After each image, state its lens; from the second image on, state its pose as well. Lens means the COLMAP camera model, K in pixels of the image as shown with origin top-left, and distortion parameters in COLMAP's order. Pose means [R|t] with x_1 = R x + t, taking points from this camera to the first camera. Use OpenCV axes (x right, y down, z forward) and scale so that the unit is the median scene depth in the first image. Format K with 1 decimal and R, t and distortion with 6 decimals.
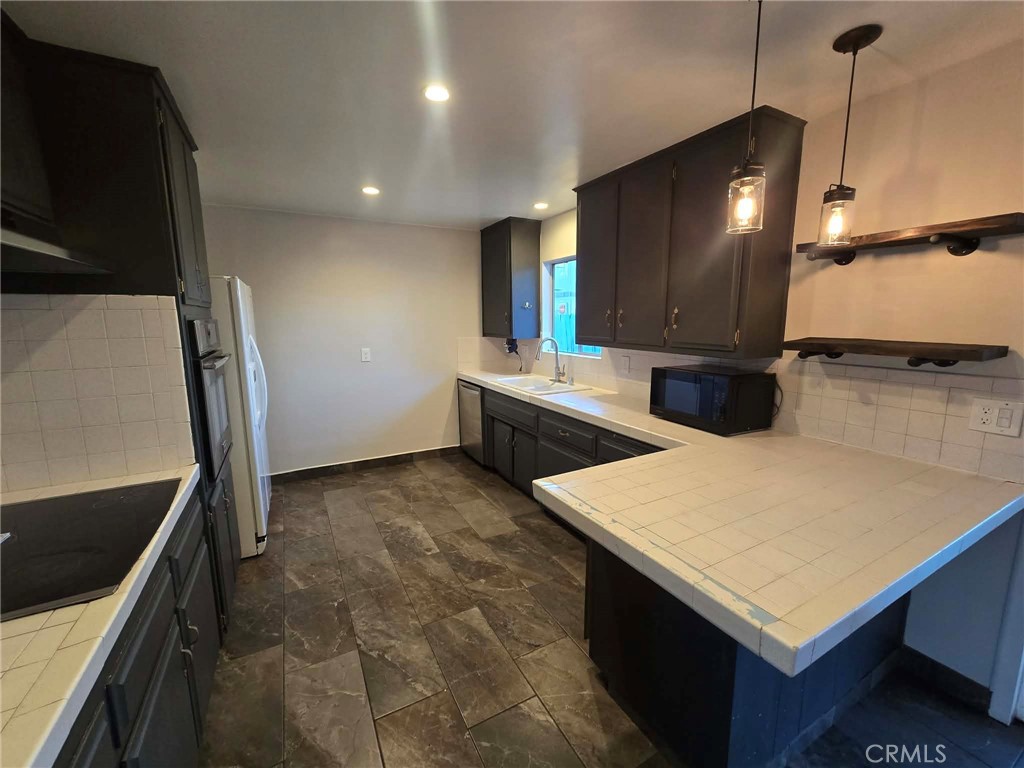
lens RADIAL K [[419.0, 0, 510.8], [0, 419.0, 381.0], [0, 0, 1]] dist [-0.002020, 0.000120]
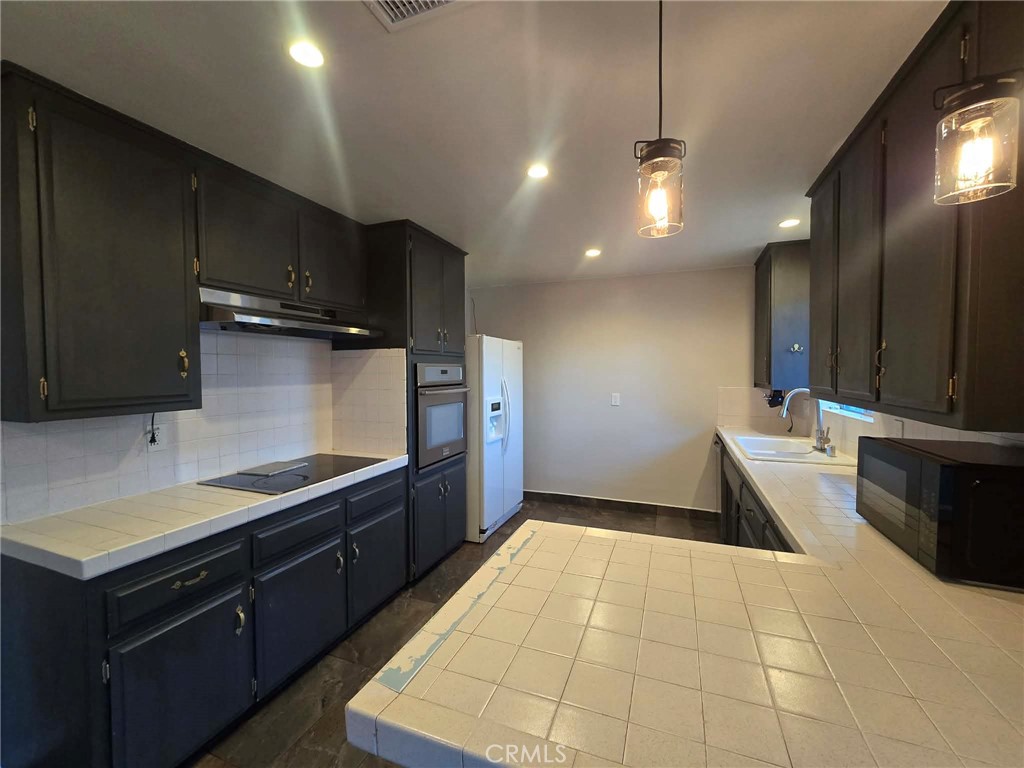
lens RADIAL K [[419.0, 0, 510.8], [0, 419.0, 381.0], [0, 0, 1]] dist [-0.002020, 0.000120]
pose [[0.646966, 0.024430, -0.762127, 0.493667], [-0.116552, 0.990910, -0.067176, -0.010412], [0.753559, 0.132289, 0.643933, 0.184559]]
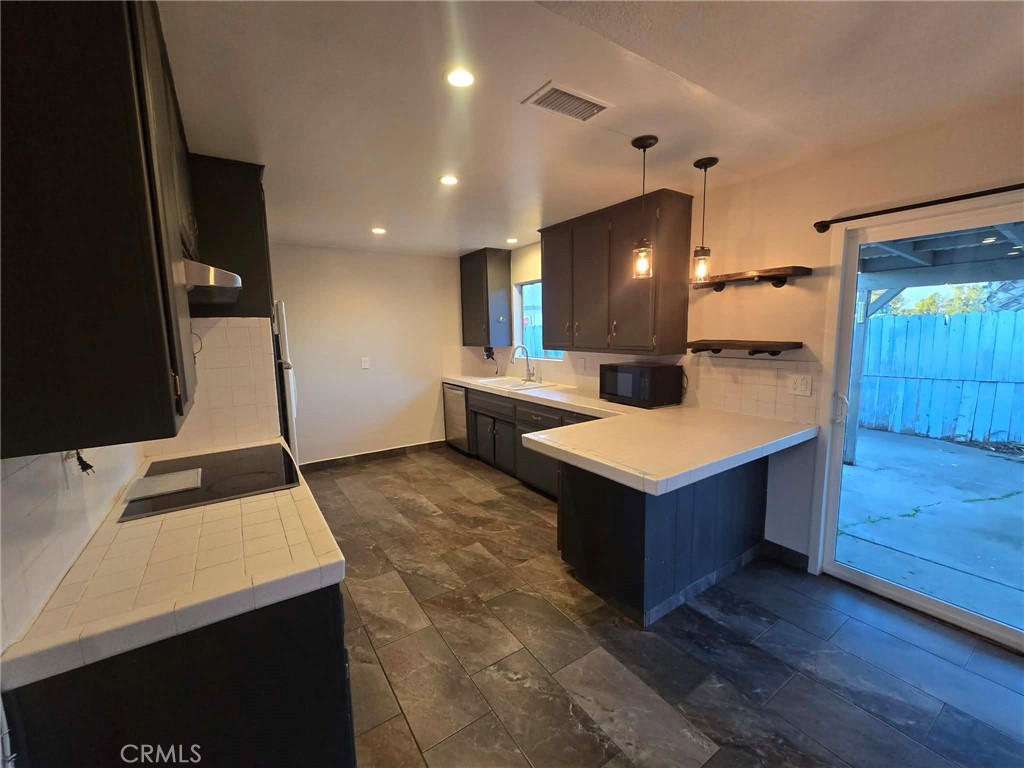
lens RADIAL K [[419.0, 0, 510.8], [0, 419.0, 381.0], [0, 0, 1]] dist [-0.002020, 0.000120]
pose [[0.995819, -0.025214, 0.087797, -0.075794], [0.027619, 0.999273, -0.026277, 0.051148], [-0.087070, 0.028592, 0.995792, -0.342078]]
